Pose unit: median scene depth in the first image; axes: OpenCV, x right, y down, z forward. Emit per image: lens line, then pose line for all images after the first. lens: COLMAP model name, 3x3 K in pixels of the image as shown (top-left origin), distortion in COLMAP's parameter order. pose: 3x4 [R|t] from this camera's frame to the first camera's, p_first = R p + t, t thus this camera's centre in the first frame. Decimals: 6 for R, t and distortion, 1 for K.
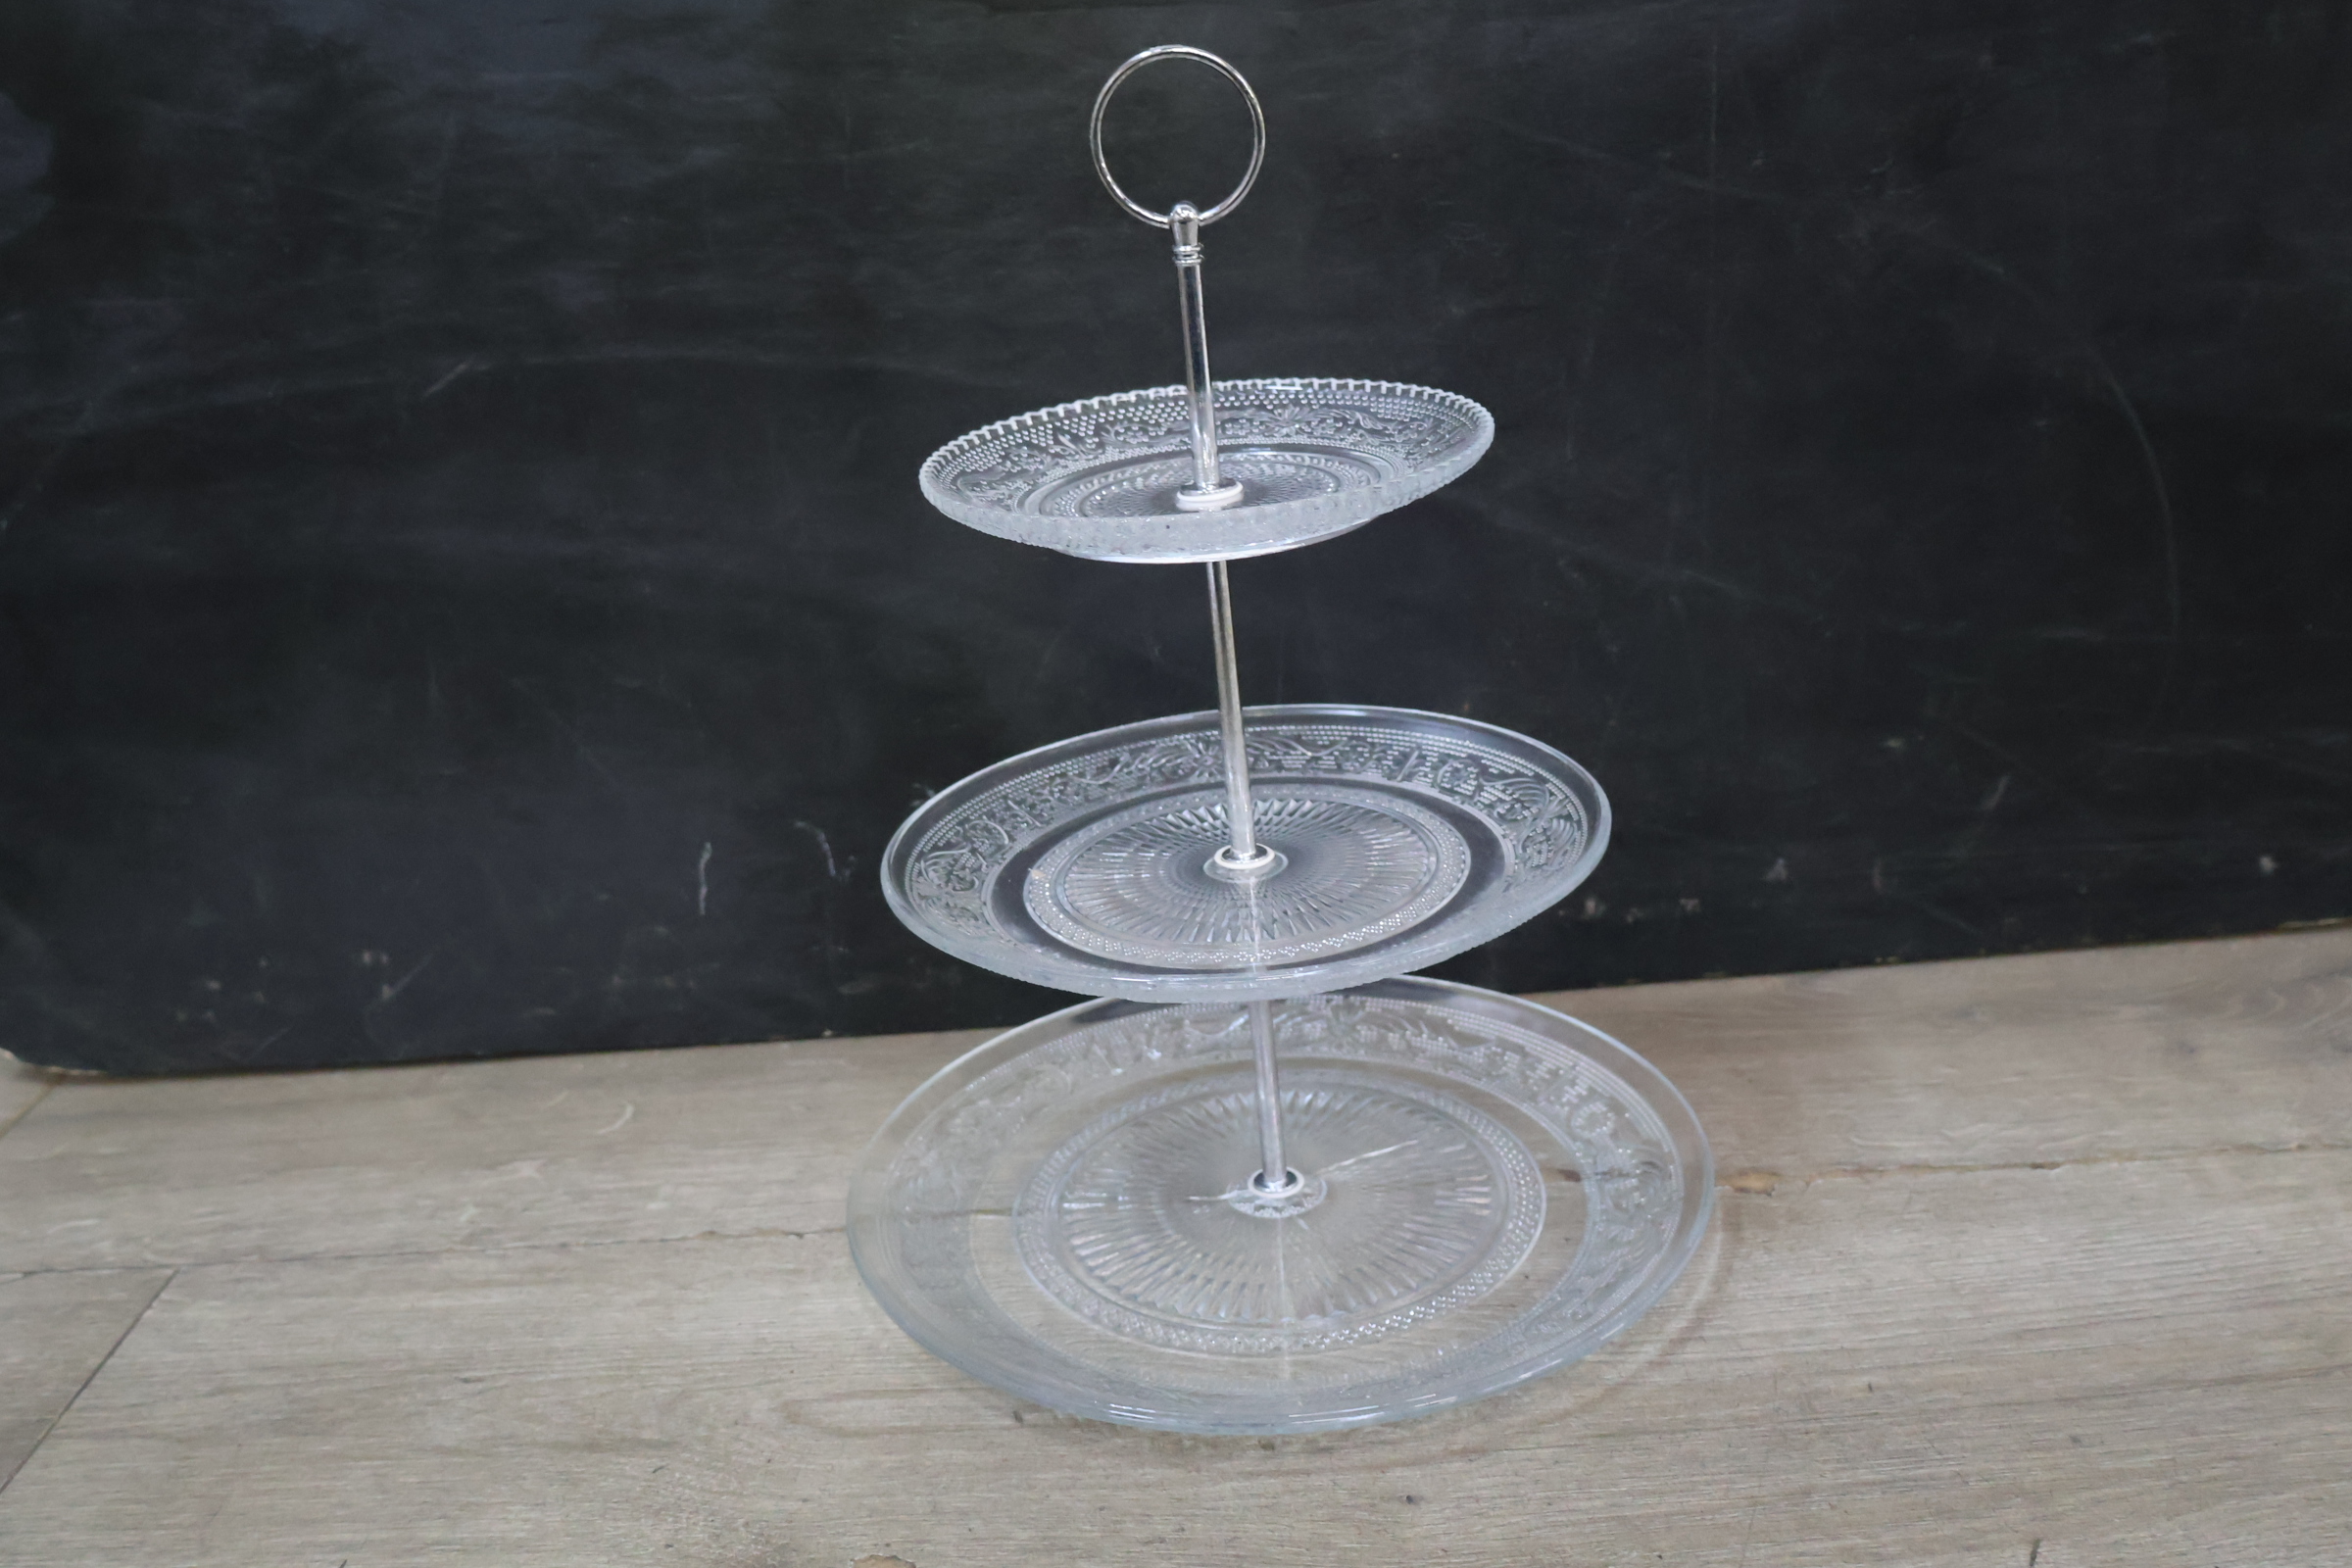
lens RADIAL K [[2221.3, 0, 1176.0], [0, 2221.3, 784.0], [0, 0, 1]] dist [0.012263, 0.001324]
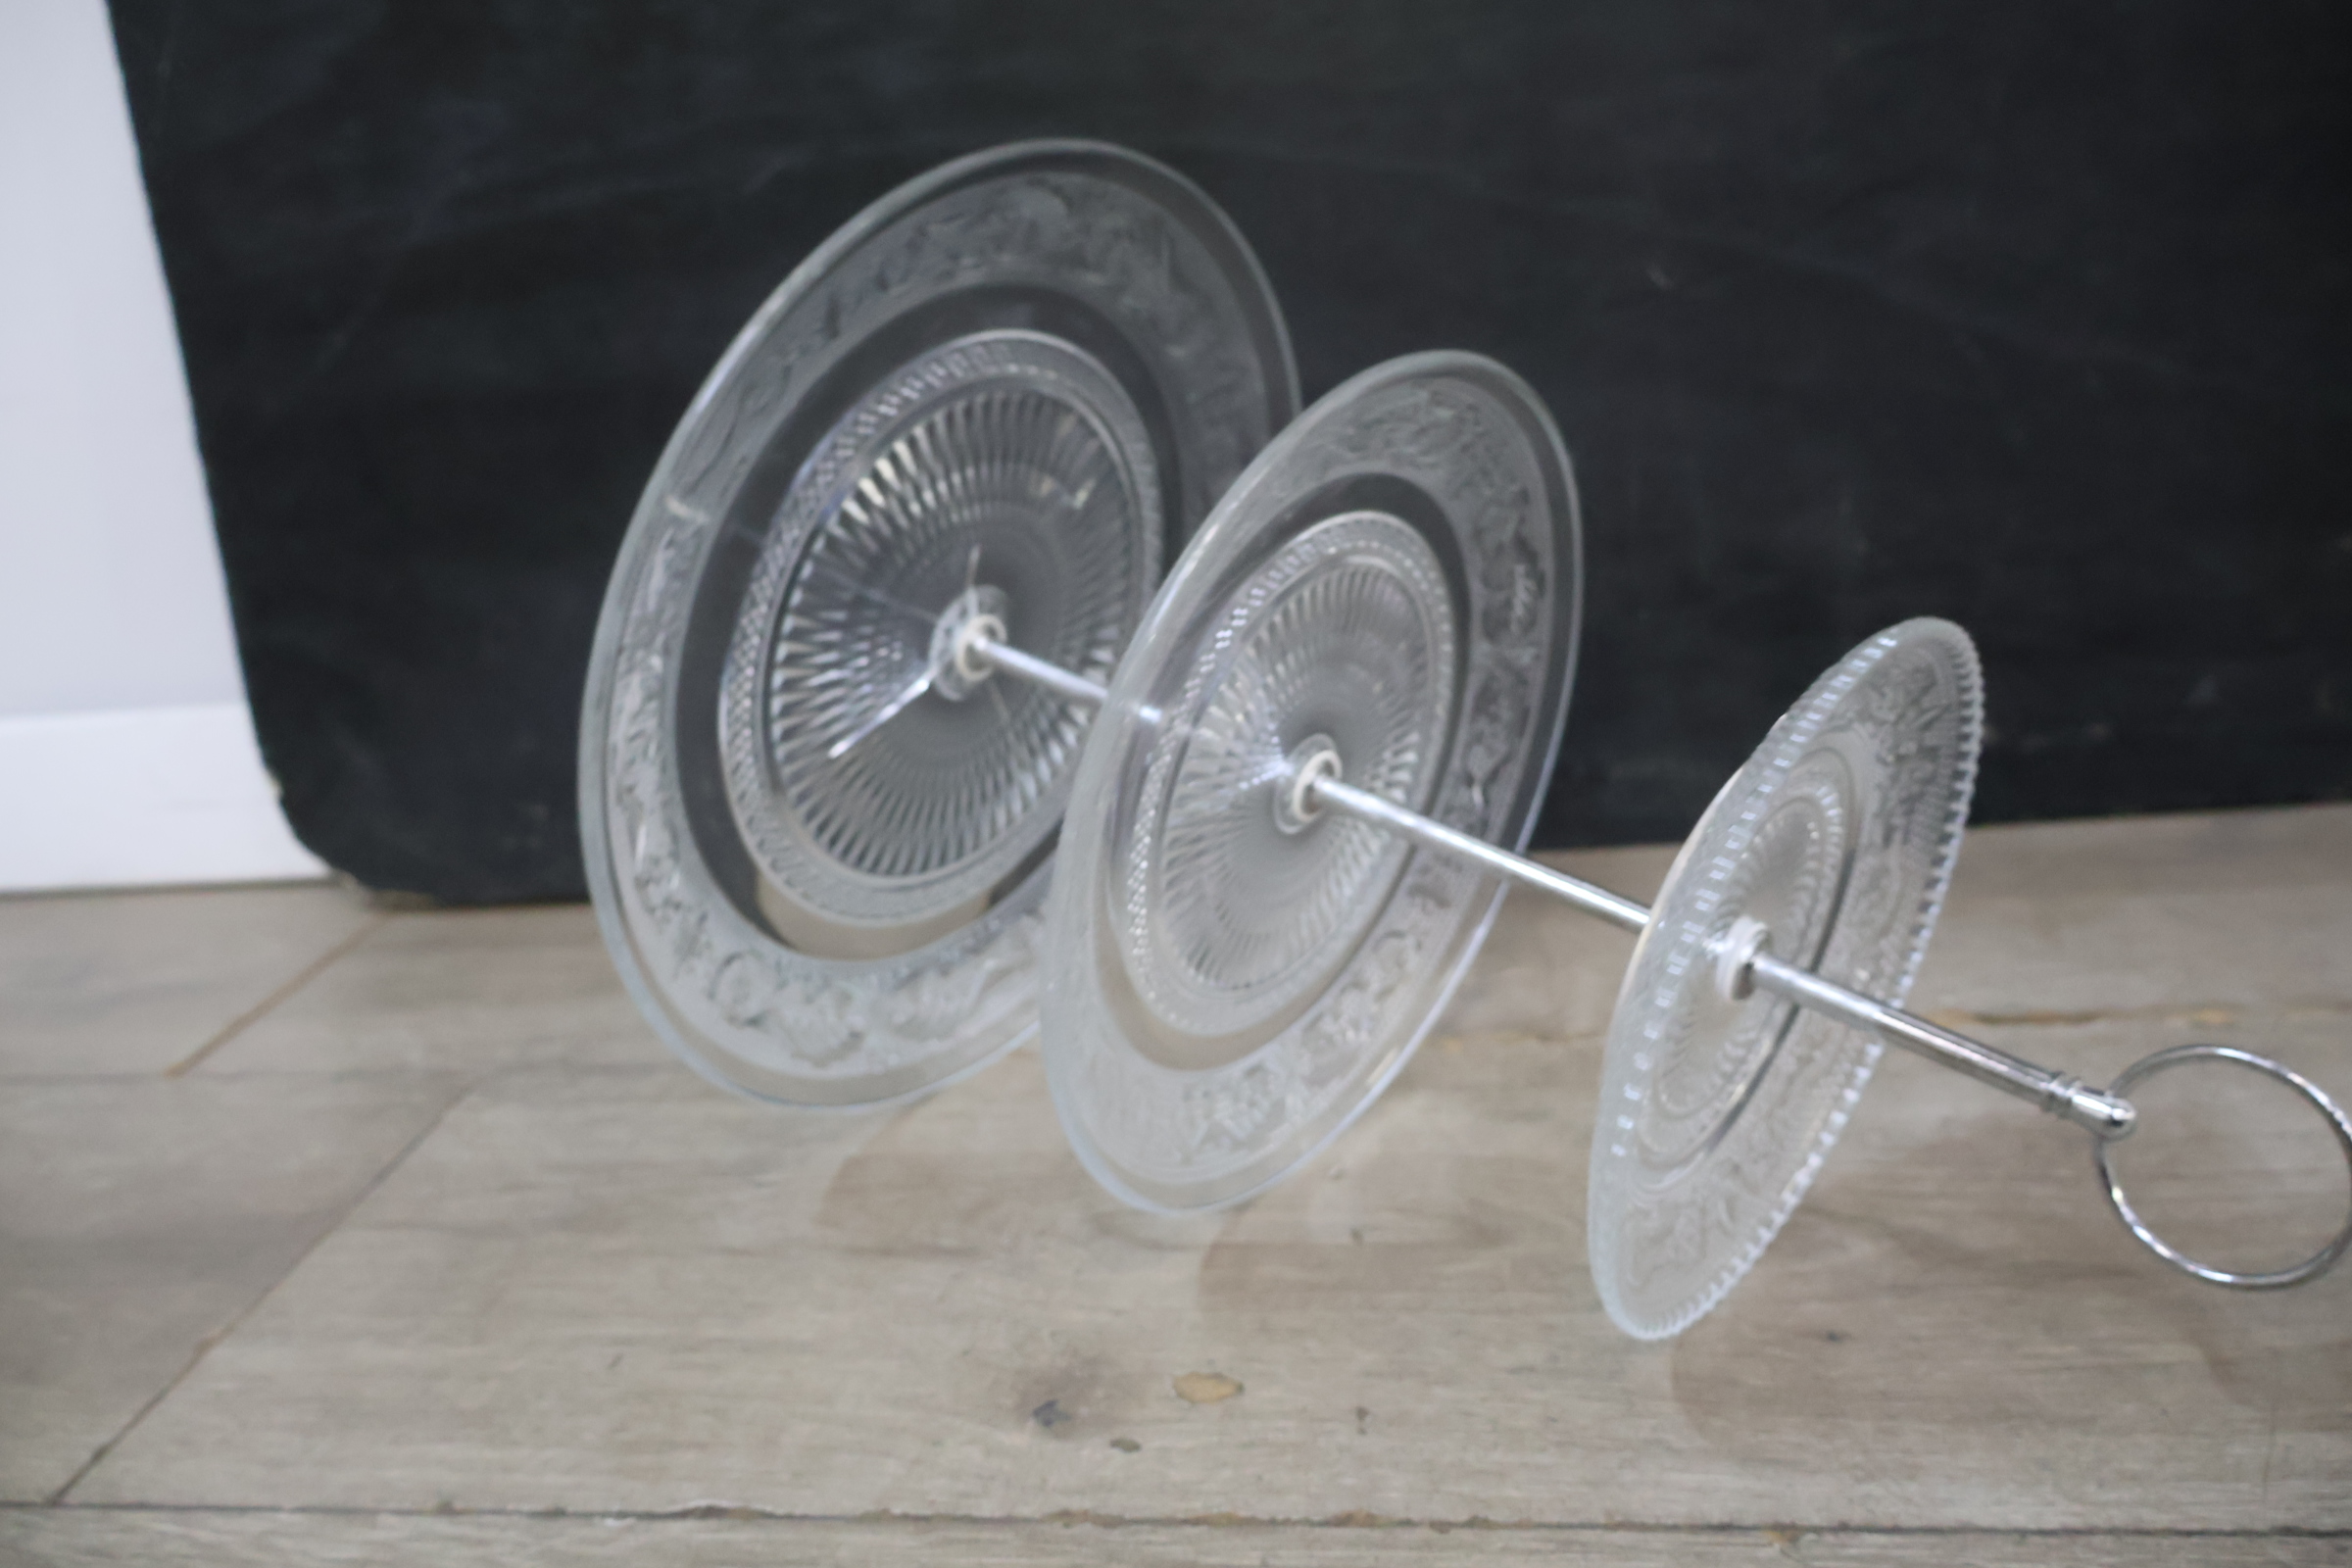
lens RADIAL K [[2024.6, 0, 1176.0], [0, 2024.6, 784.0], [0, 0, 1]] dist [0.008261, 0.000912]
pose [[0.990608, 0.005586, -0.136615, -0.030911], [-0.007191, 0.999911, -0.011260, 0.106658], [0.136540, 0.012137, 0.990560, 0.179407]]
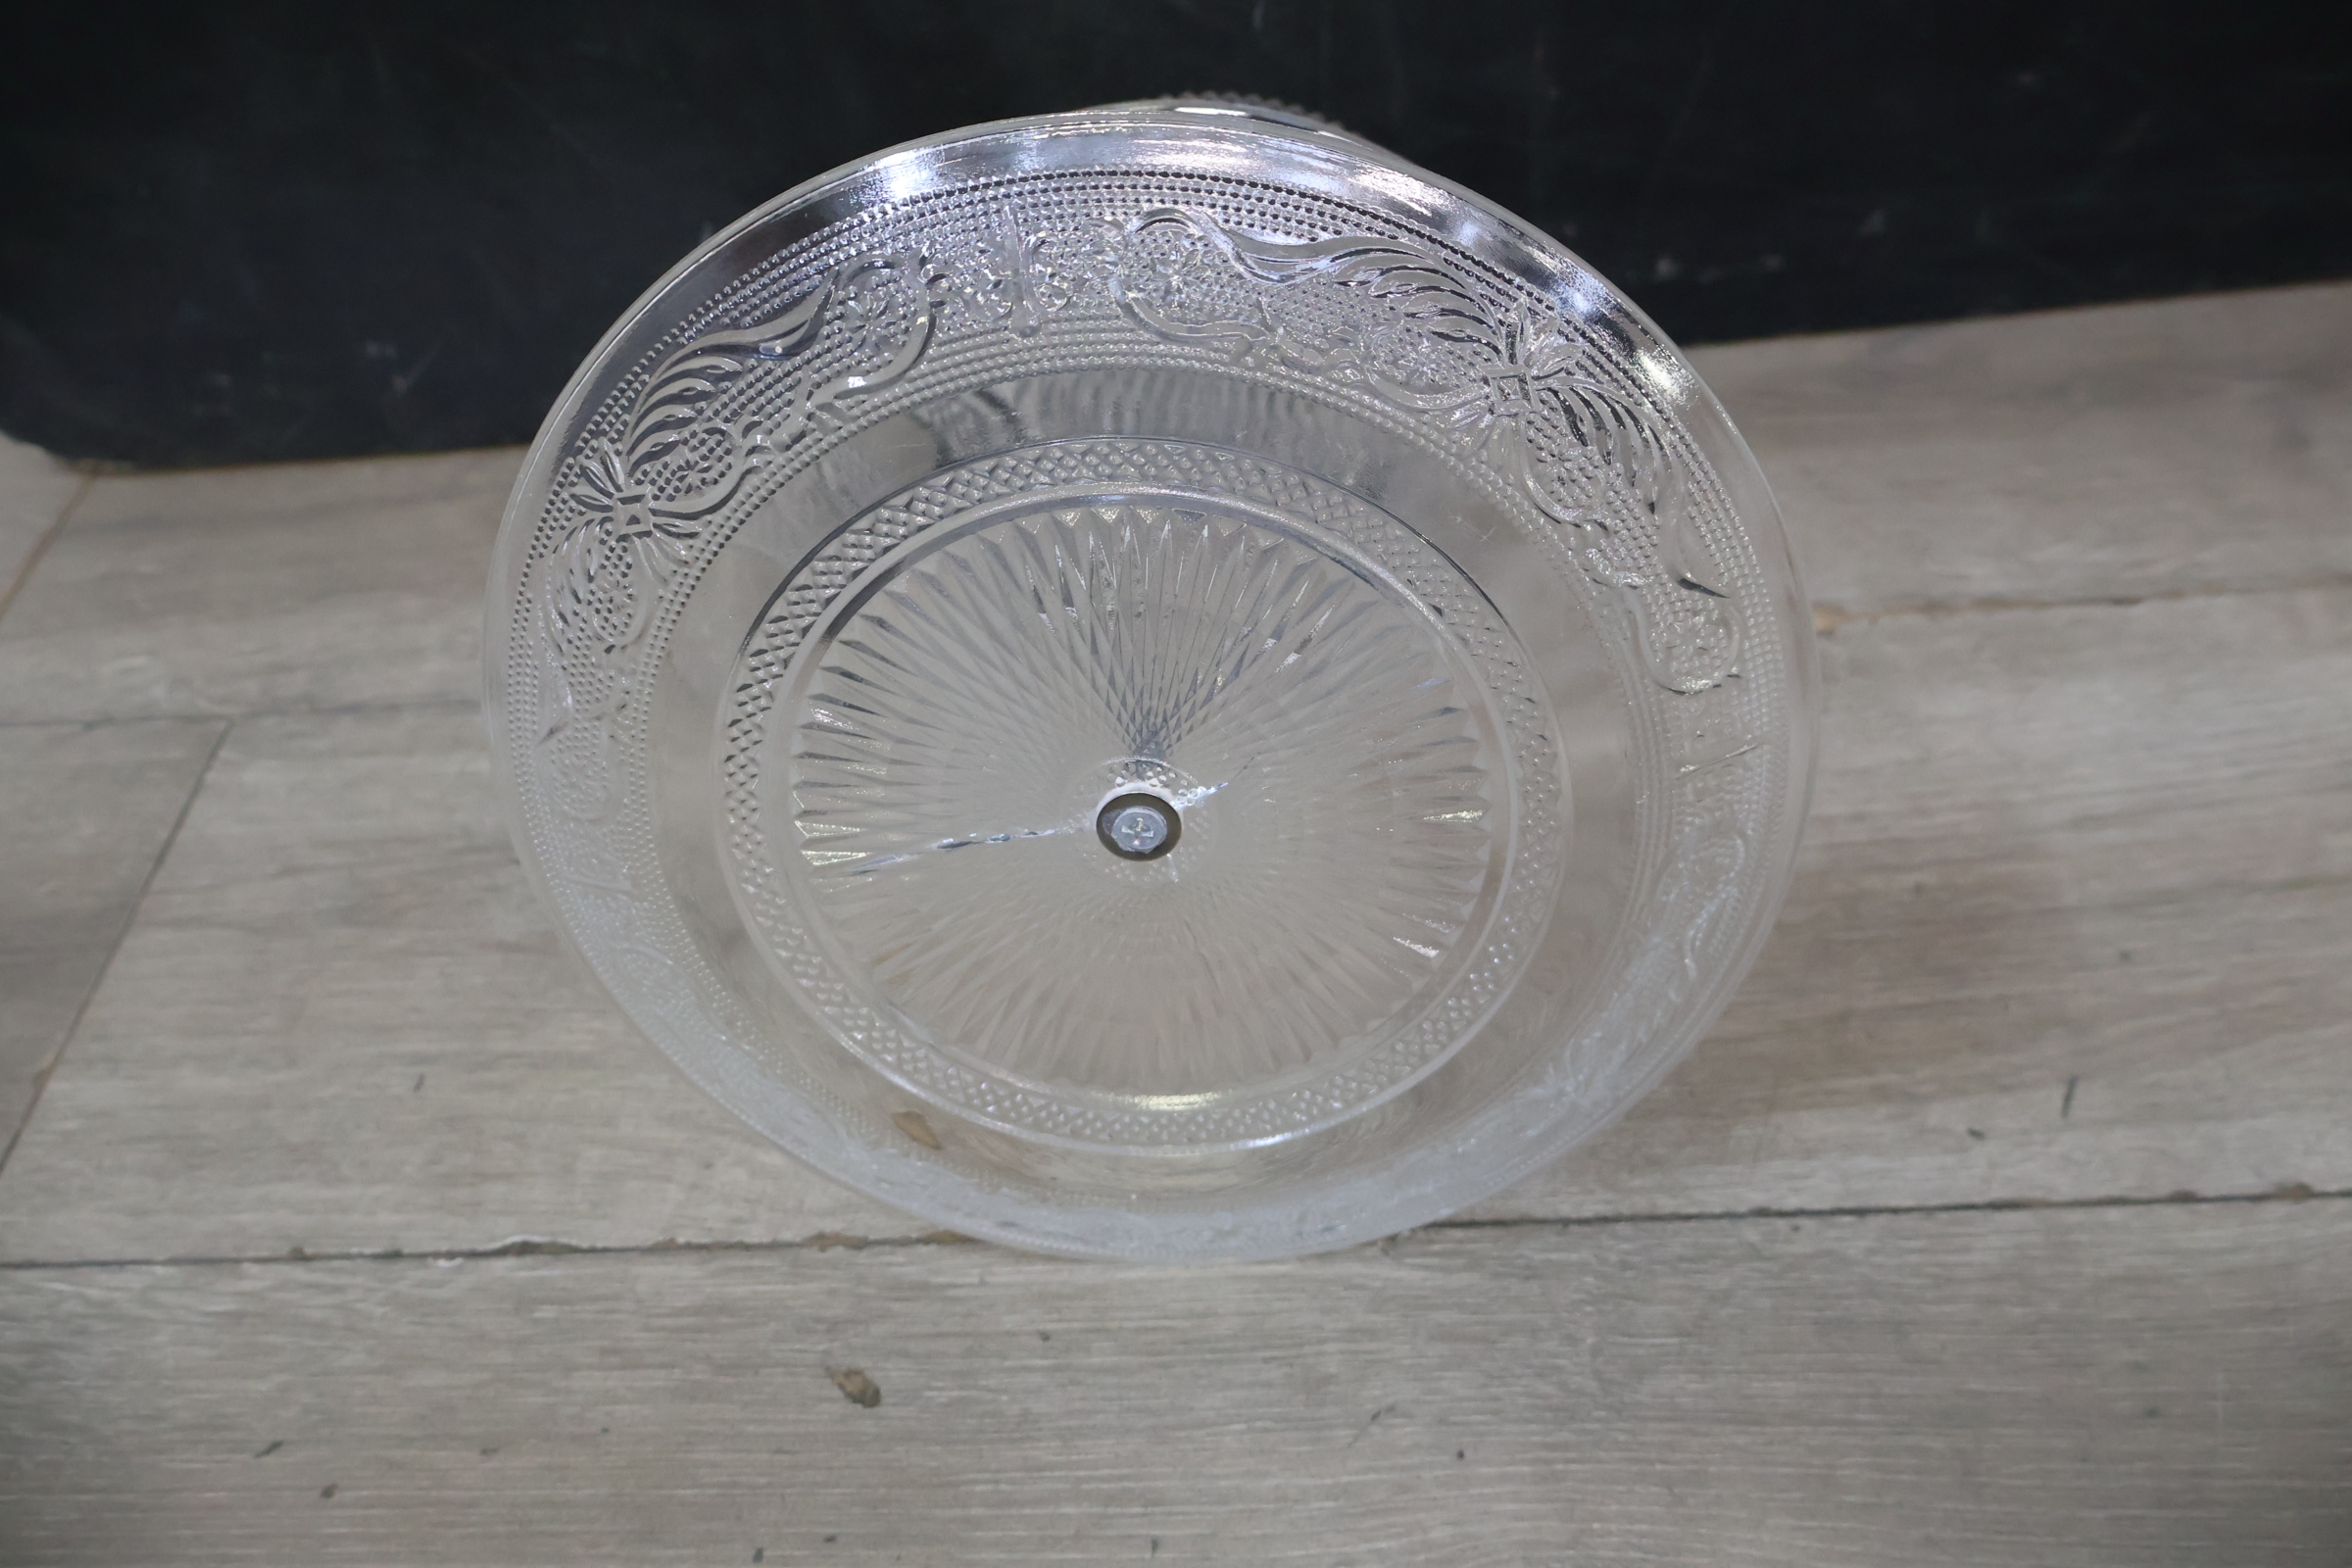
lens RADIAL K [[2024.6, 0, 1176.0], [0, 2024.6, 784.0], [0, 0, 1]] dist [0.008261, 0.000912]
pose [[0.999100, -0.017813, -0.038490, 0.017103], [0.032574, 0.903475, 0.427402, -0.148030], [0.027161, -0.428271, 0.903242, 0.181071]]
